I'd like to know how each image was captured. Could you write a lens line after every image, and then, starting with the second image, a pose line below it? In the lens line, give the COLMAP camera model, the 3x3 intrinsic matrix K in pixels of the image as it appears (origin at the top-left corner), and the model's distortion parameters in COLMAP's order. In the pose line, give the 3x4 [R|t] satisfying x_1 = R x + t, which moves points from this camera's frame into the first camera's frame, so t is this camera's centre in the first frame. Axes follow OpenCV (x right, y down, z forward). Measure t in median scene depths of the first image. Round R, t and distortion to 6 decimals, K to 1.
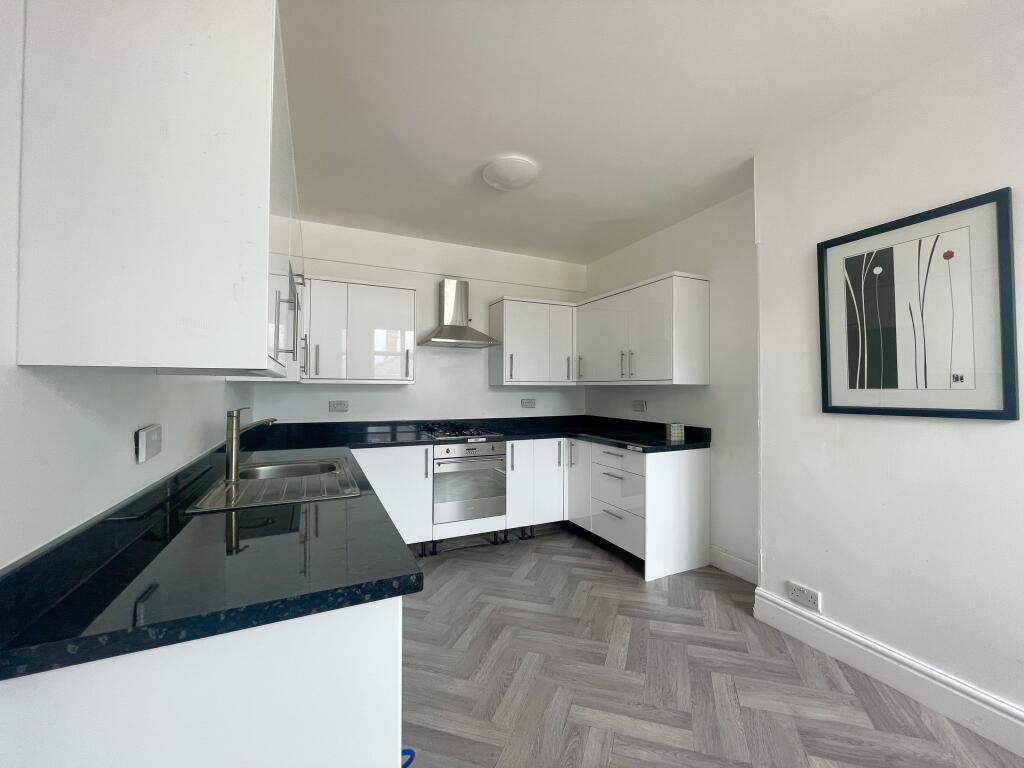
lens RADIAL K [[411.4, 0, 512.0], [0, 411.4, 384.0], [0, 0, 1]] dist [-0.002610, -0.000744]
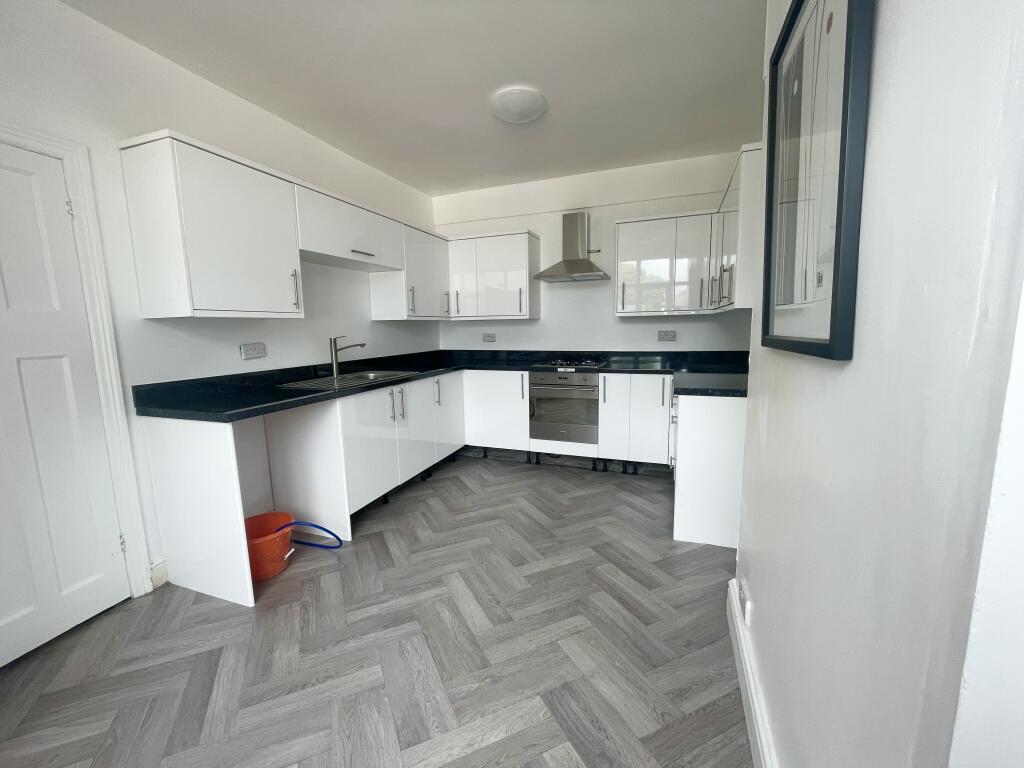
lens RADIAL K [[411.4, 0, 512.0], [0, 411.4, 384.0], [0, 0, 1]] dist [-0.002610, -0.000744]
pose [[0.696053, 0.085923, -0.712831, 0.584599], [0.030475, 0.988383, 0.148895, 0.009015], [0.717343, -0.125362, 0.685349, 0.164581]]
